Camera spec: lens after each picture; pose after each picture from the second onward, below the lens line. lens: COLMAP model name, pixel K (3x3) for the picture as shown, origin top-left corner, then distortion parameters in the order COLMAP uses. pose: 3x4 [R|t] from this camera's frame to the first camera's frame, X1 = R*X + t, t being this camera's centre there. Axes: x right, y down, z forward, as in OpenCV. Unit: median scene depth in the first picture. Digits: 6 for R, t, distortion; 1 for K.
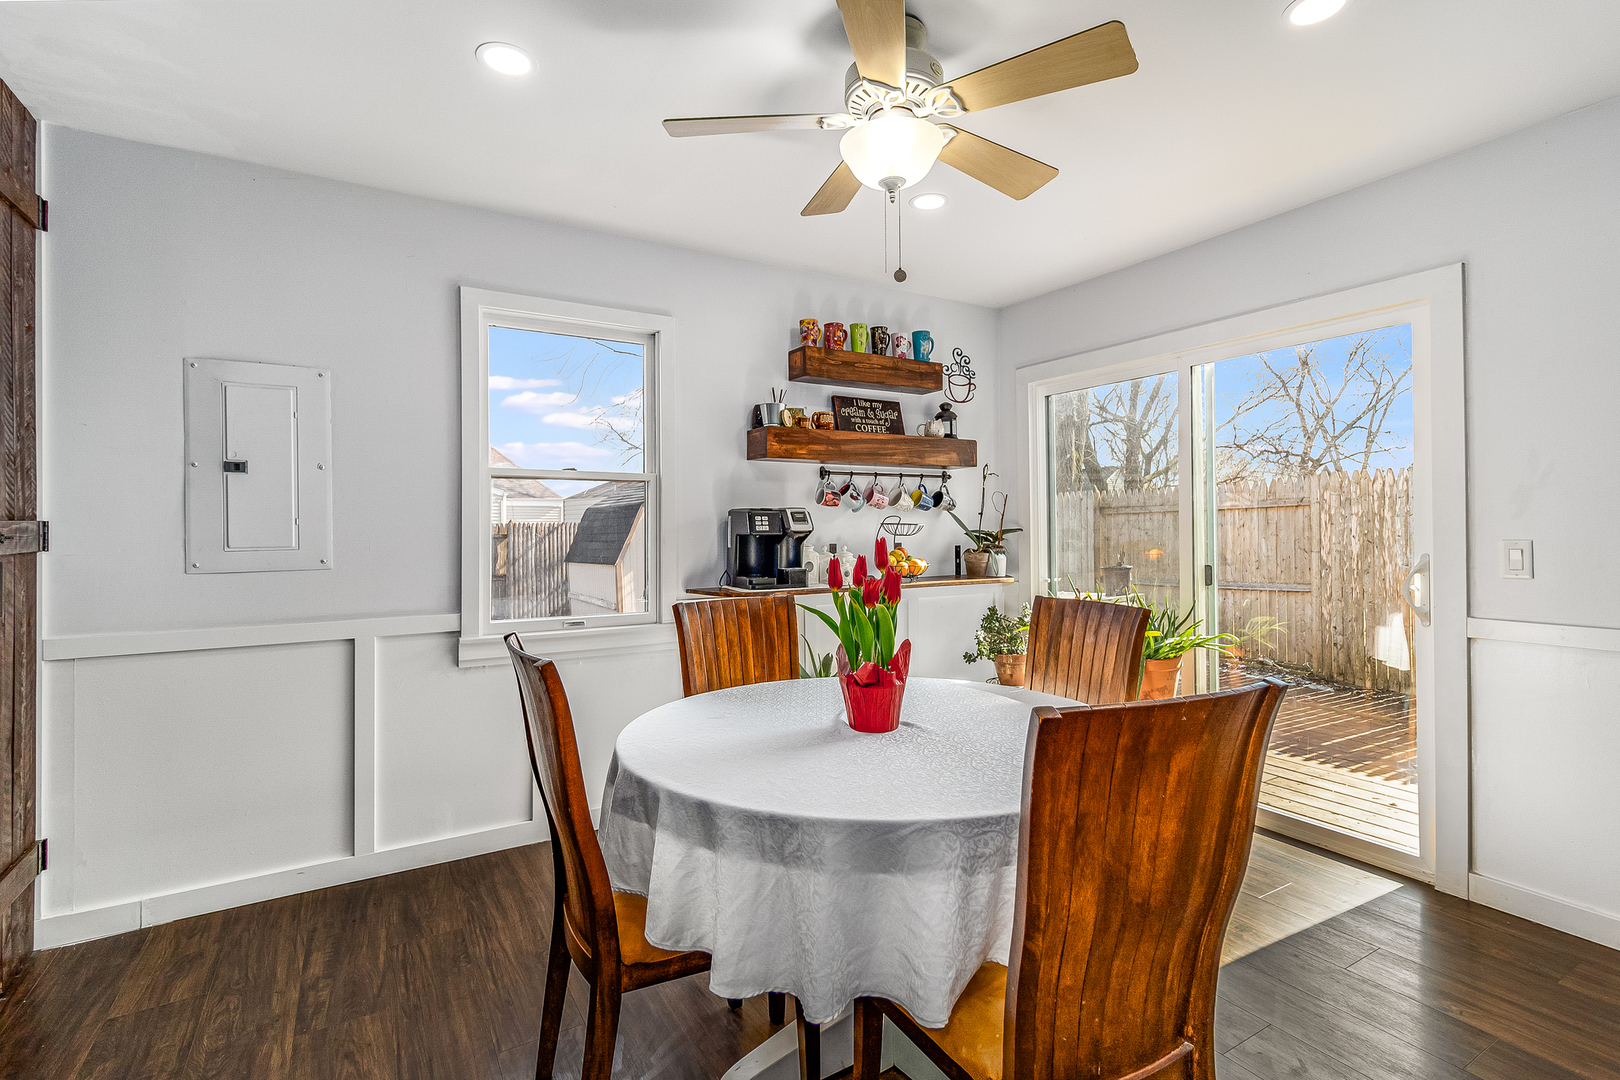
lens RADIAL K [[753.5, 0, 819.6], [0, 753.5, 522.7], [0, 0, 1]] dist [-0.000831, -0.001418]
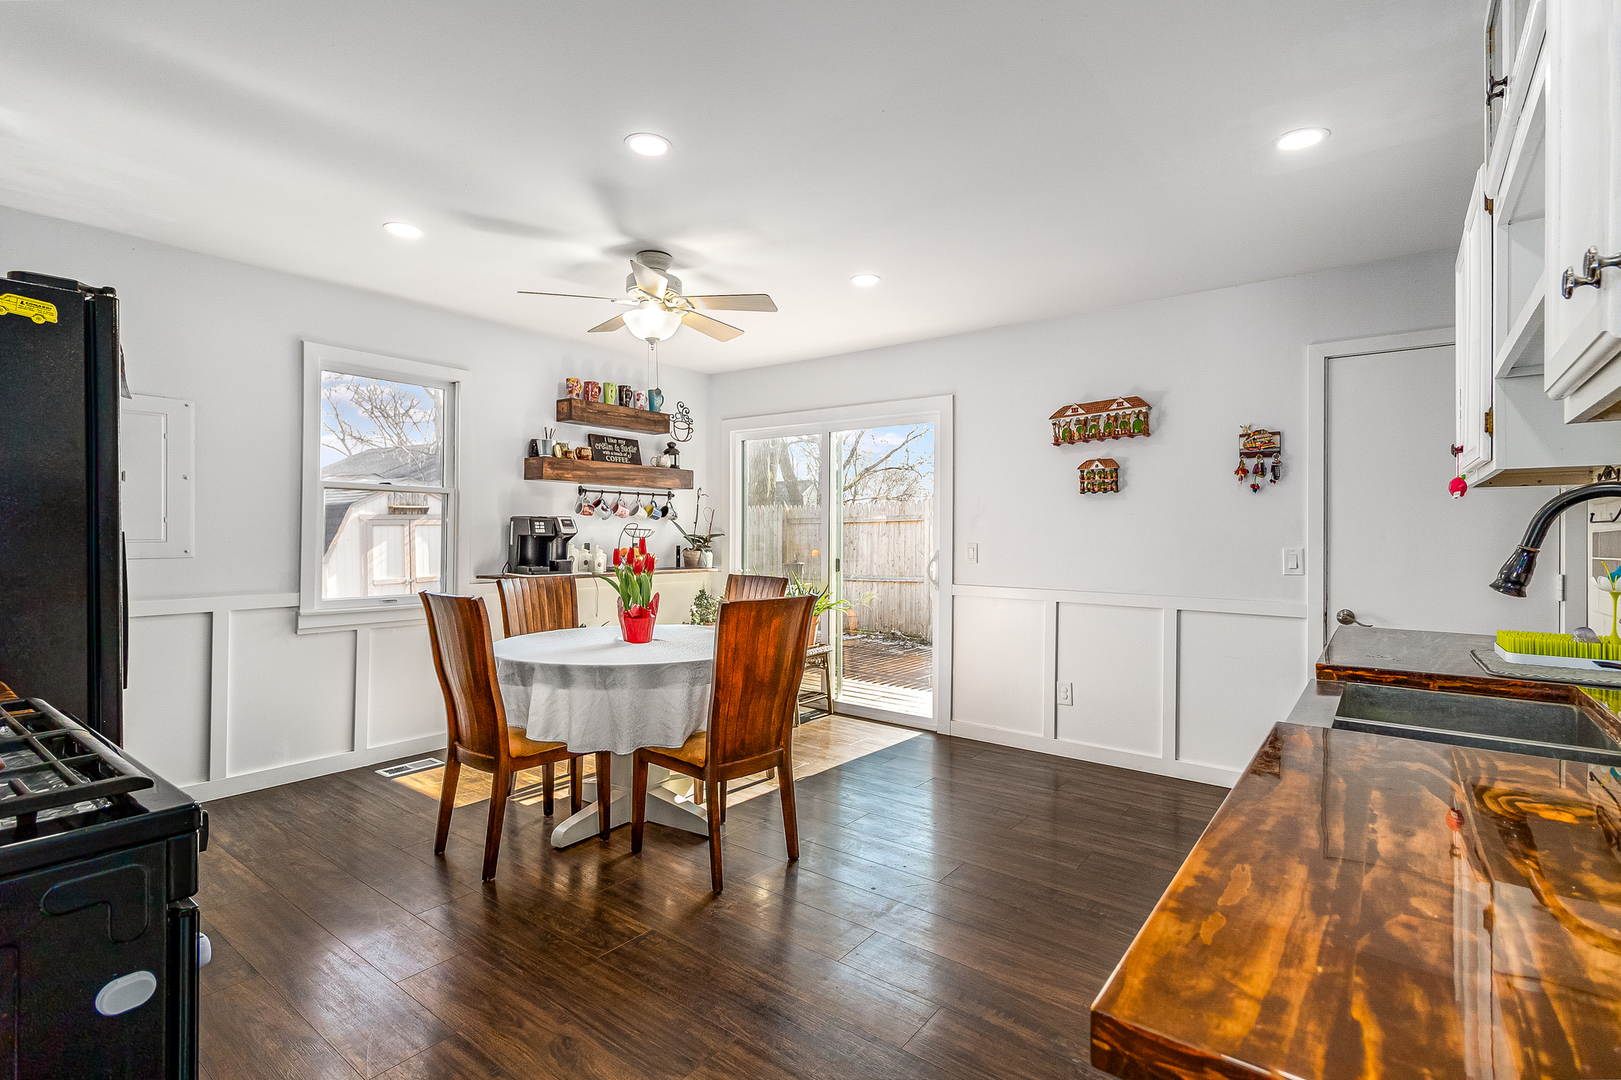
lens RADIAL K [[754.0, 0, 823.1], [0, 754.0, 532.3], [0, 0, 1]] dist [-0.000831, -0.001418]
pose [[0.926760, 0.015288, 0.375343, -0.109164], [-0.017429, 0.999845, 0.002310, -0.002215], [-0.375250, -0.008683, 0.926883, -0.461583]]
